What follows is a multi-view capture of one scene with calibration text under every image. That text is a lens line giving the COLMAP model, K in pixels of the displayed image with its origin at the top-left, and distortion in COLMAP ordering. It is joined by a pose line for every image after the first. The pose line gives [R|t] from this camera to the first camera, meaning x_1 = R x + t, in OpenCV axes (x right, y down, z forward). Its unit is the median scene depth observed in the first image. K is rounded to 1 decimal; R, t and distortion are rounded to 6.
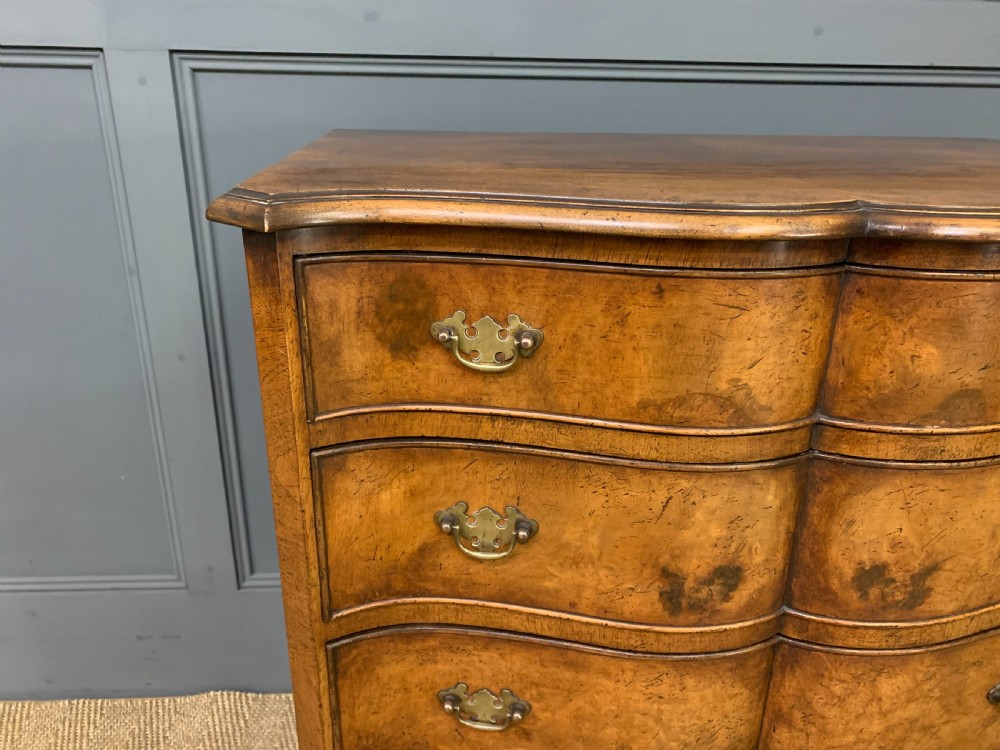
lens RADIAL K [[765.0, 0, 500.0], [0, 765.0, 375.0], [0, 0, 1]] dist [0.015899, 0.000909]
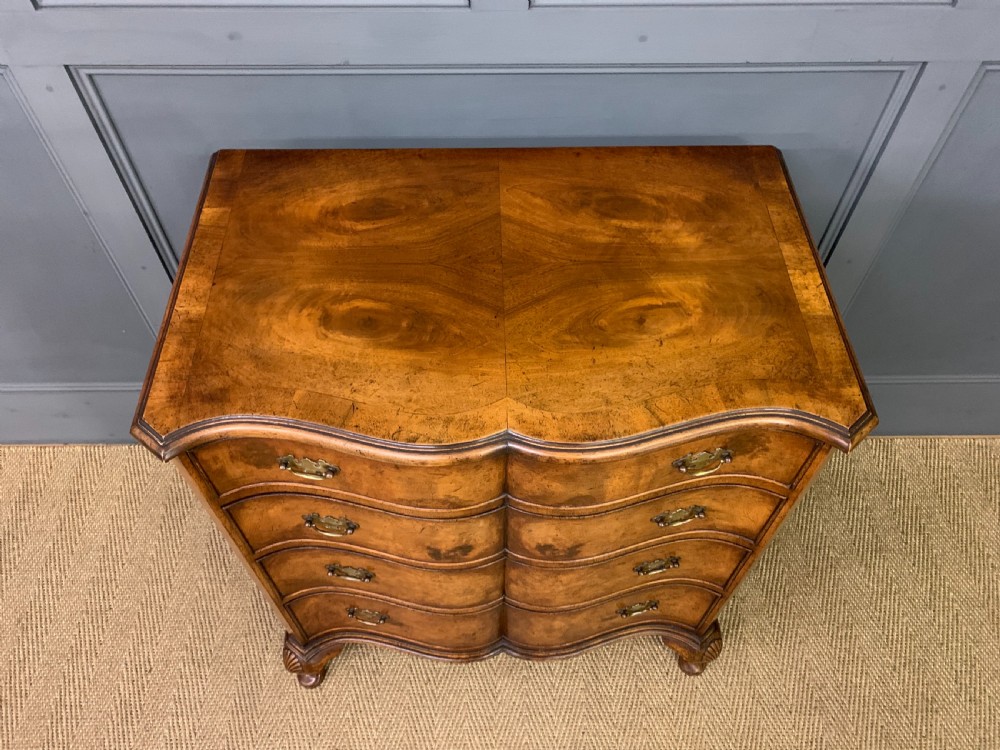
lens RADIAL K [[764.2, 0, 499.4], [0, 764.2, 379.9], [0, 0, 1]] dist [0.011664, 0.004863]
pose [[0.999447, 0.018775, -0.027434, 0.423559], [-0.001077, 0.843108, 0.537743, -1.061836], [0.033226, -0.537416, 0.842663, -0.321345]]
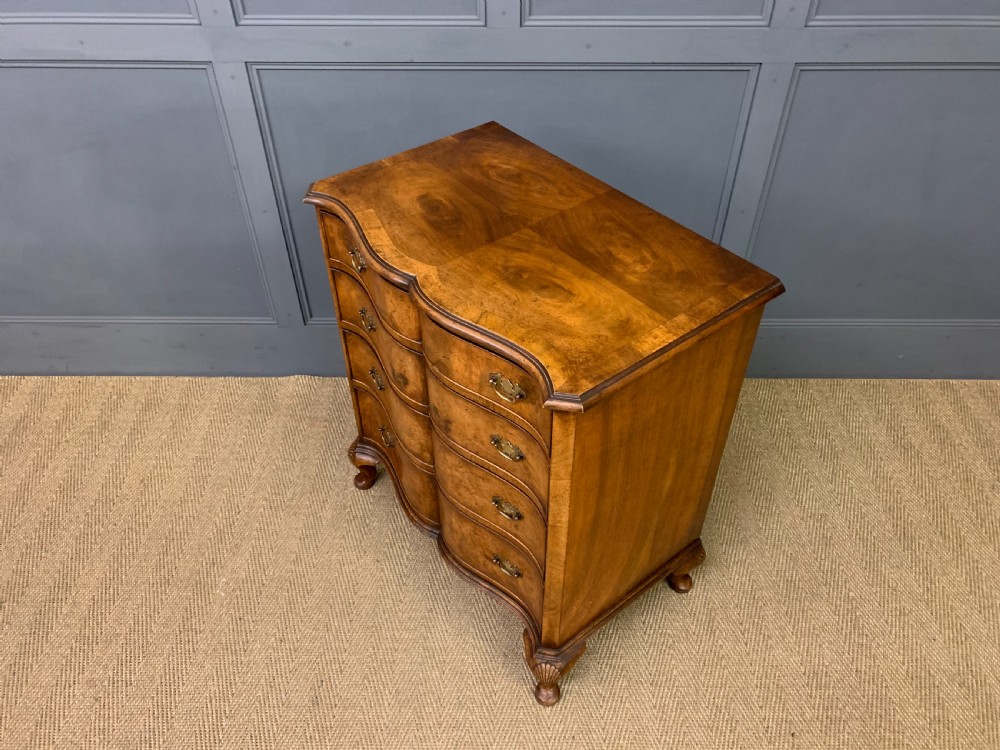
lens RADIAL K [[764.4, 0, 505.8], [0, 764.4, 372.5], [0, 0, 1]] dist [0.015241, 0.000165]
pose [[0.998698, 0.021752, -0.046135, 0.541100], [-0.003790, 0.933650, 0.358167, -0.637400], [0.050864, -0.357526, 0.932517, -1.712482]]
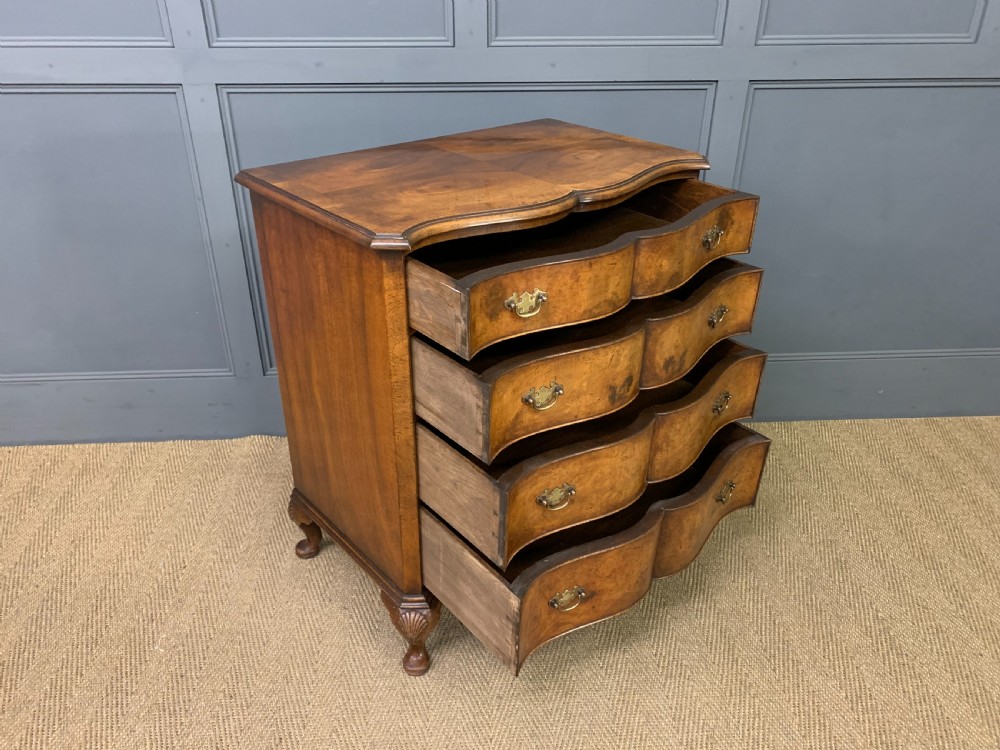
lens RADIAL K [[765.6, 0, 495.7], [0, 765.6, 370.7], [0, 0, 1]] dist [0.014283, 0.000954]
pose [[0.999756, -0.020649, 0.007812, 0.408554], [0.019451, 0.991222, 0.130772, 0.092592], [-0.010444, -0.130588, 0.991382, -1.698104]]
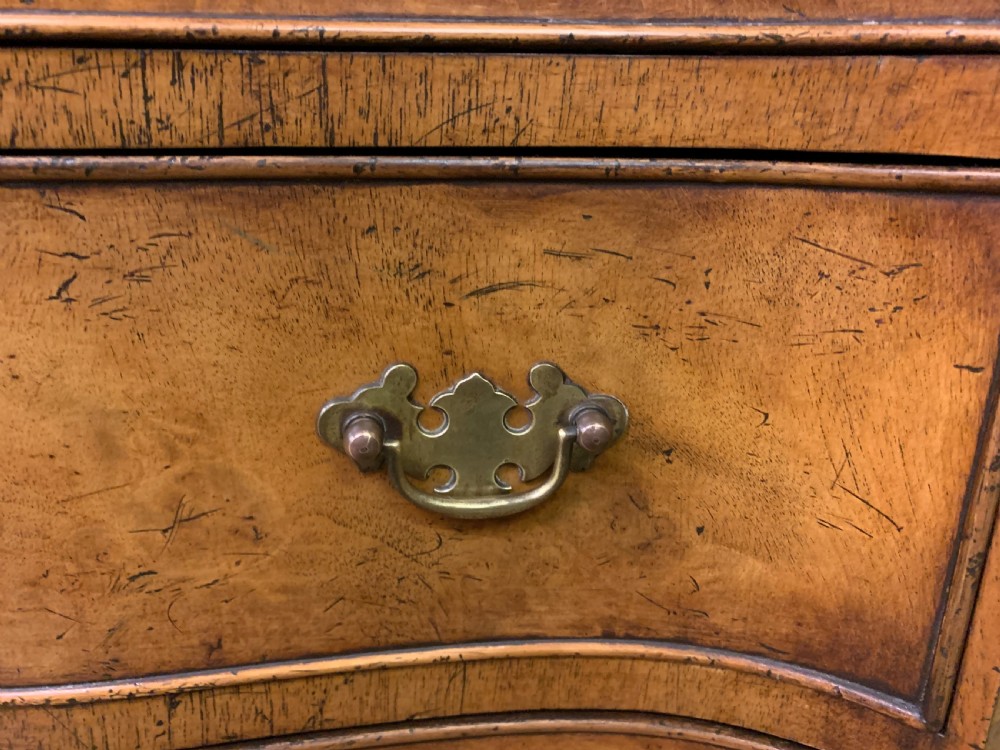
lens RADIAL K [[778.7, 0, 501.2], [0, 778.7, 381.5], [0, 0, 1]] dist [0.012887, -0.000116]
pose [[0.989013, 0.043572, -0.141258, 0.869790], [-0.050552, 0.997652, -0.046207, 0.192273], [0.138913, 0.052840, 0.988894, 0.712007]]
